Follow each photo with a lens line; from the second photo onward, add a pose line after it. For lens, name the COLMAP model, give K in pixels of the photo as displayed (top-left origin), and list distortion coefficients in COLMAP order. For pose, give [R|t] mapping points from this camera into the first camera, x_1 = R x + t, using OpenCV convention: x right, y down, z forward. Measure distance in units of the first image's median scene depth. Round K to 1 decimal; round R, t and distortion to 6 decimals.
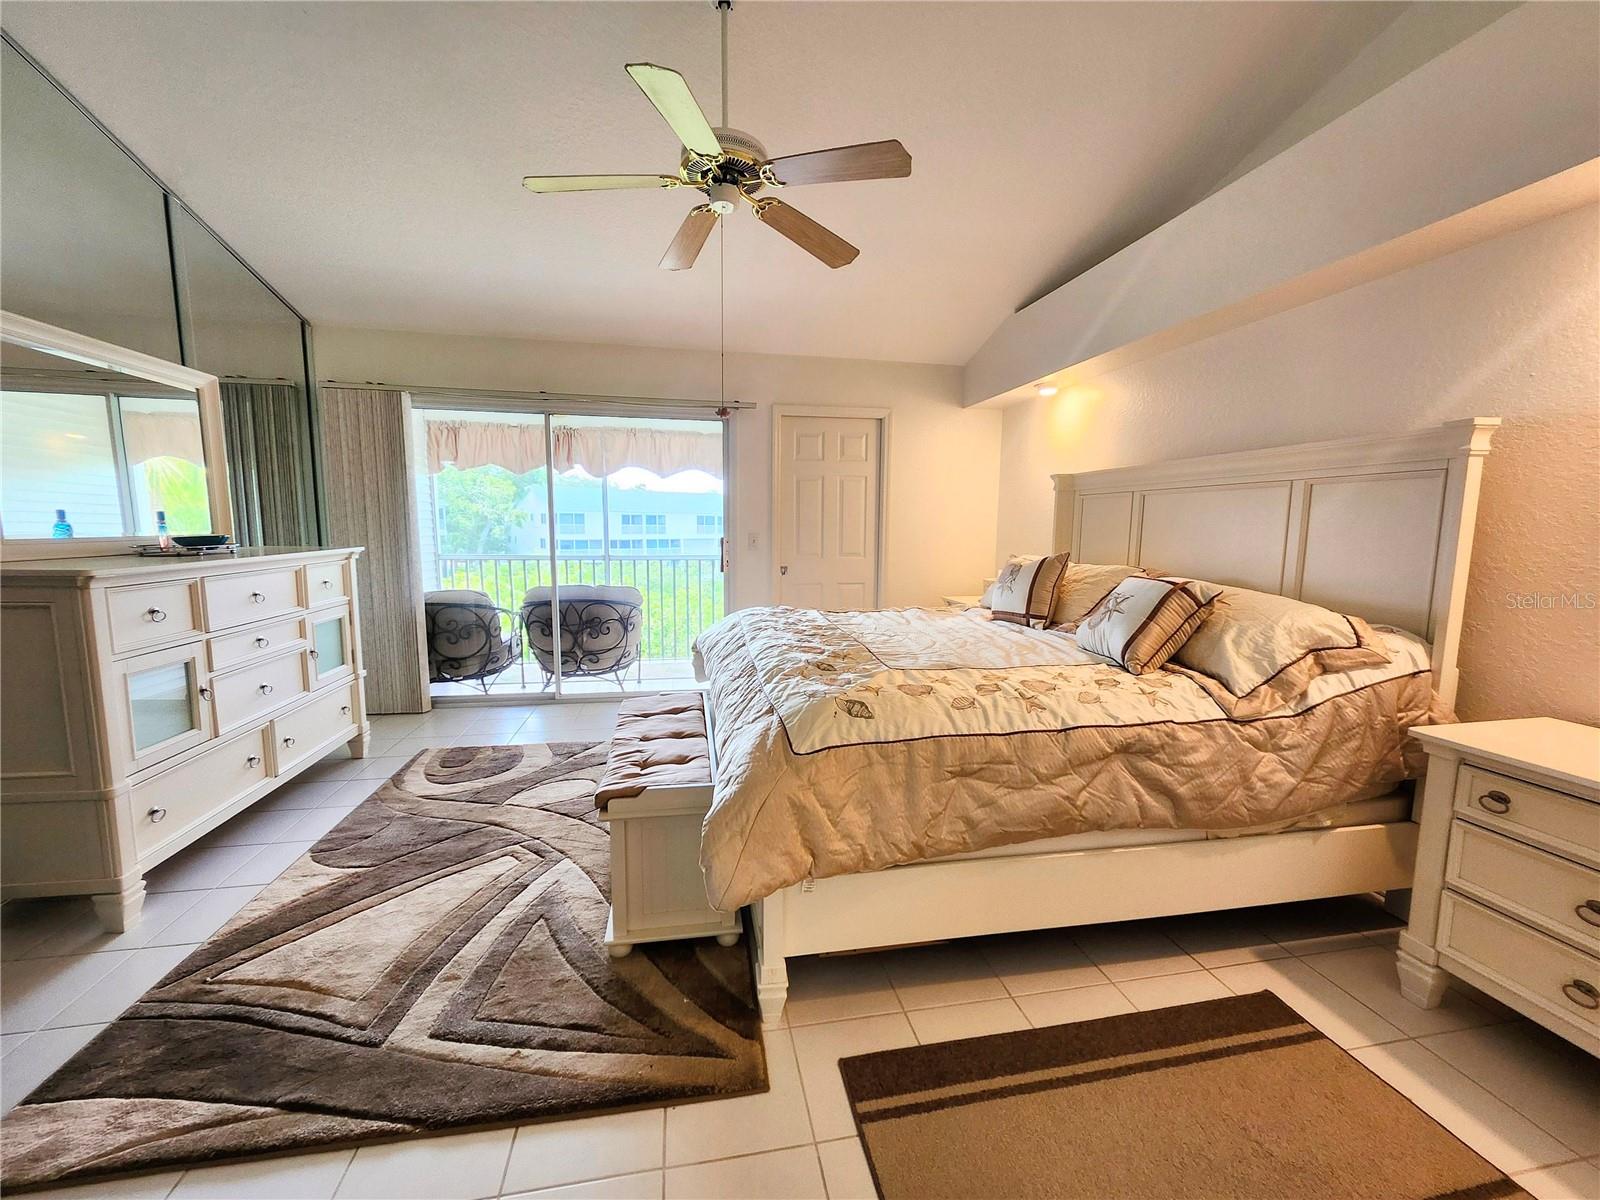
lens RADIAL K [[627.0, 0, 795.7], [0, 627.0, 599.0], [0, 0, 1]] dist [-0.011193, 0.004485]
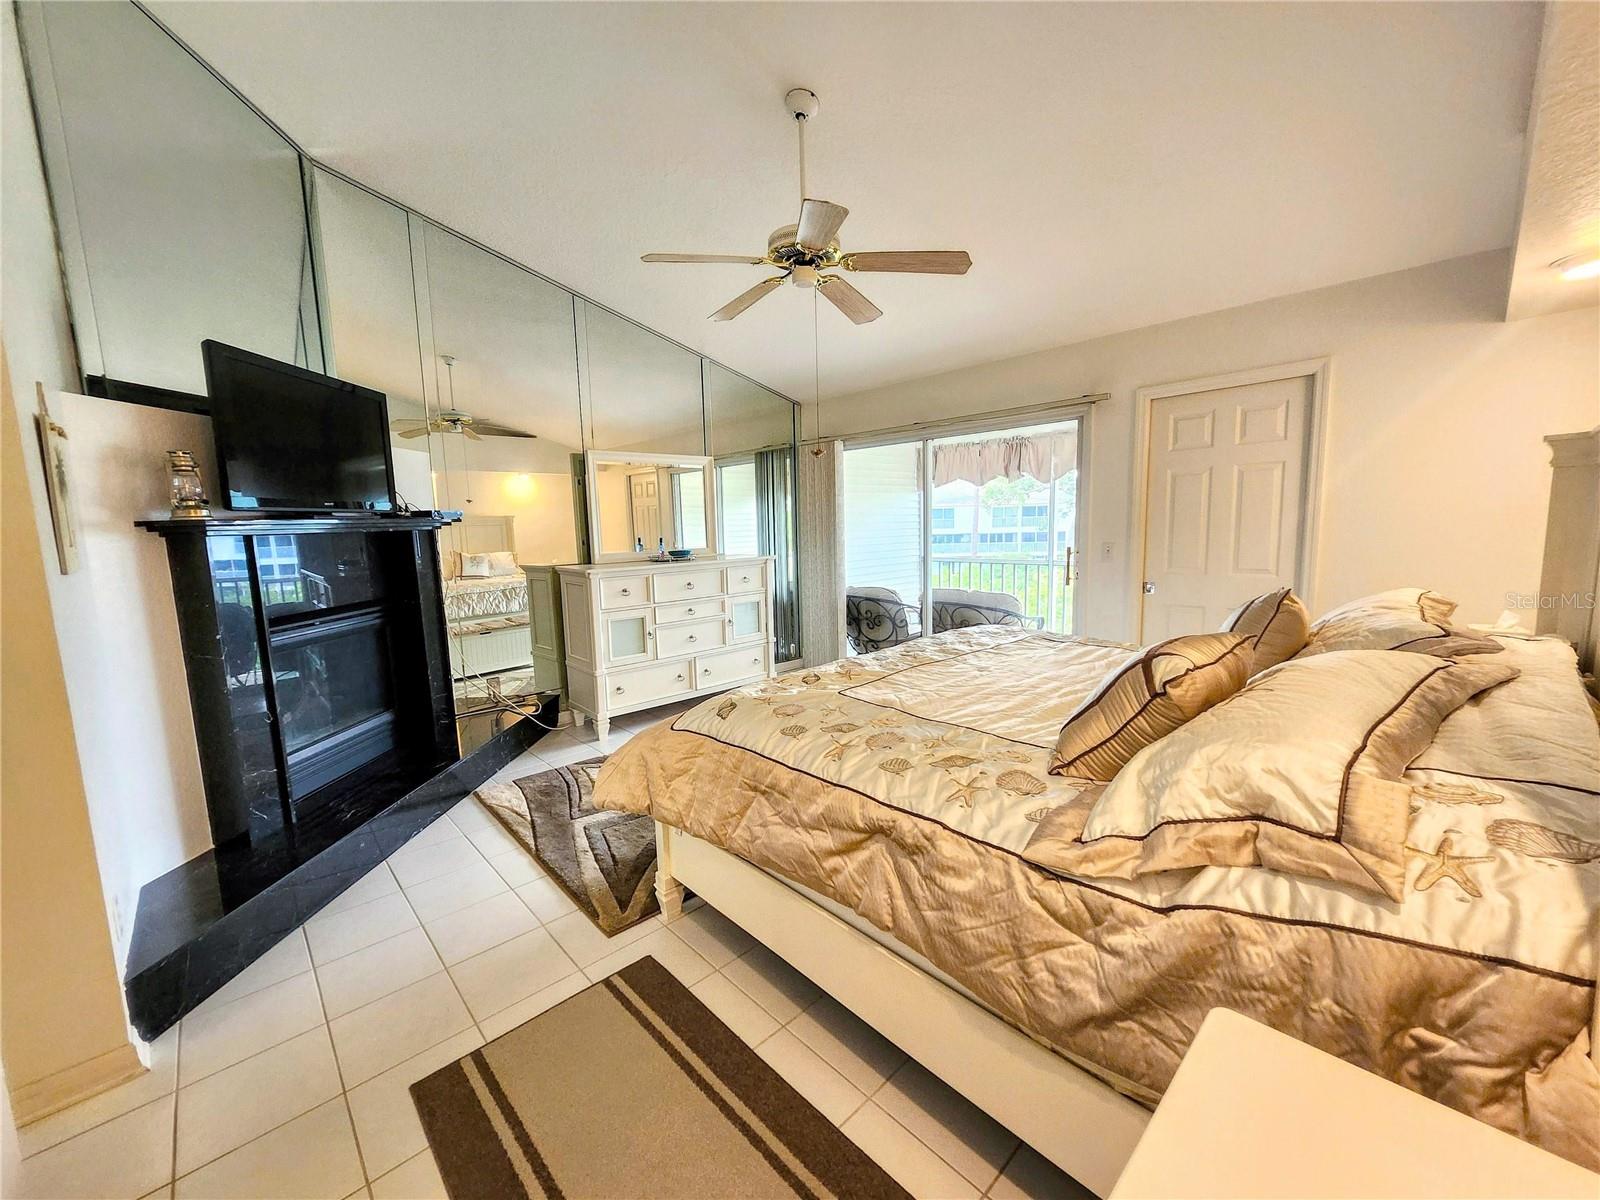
lens RADIAL K [[627.0, 0, 795.7], [0, 627.0, 599.0], [0, 0, 1]] dist [-0.011193, 0.004485]
pose [[0.539372, 0.076532, -0.838583, 0.874046], [-0.067789, 0.996575, 0.047350, -0.078063], [0.839335, 0.031307, 0.542713, 0.336394]]
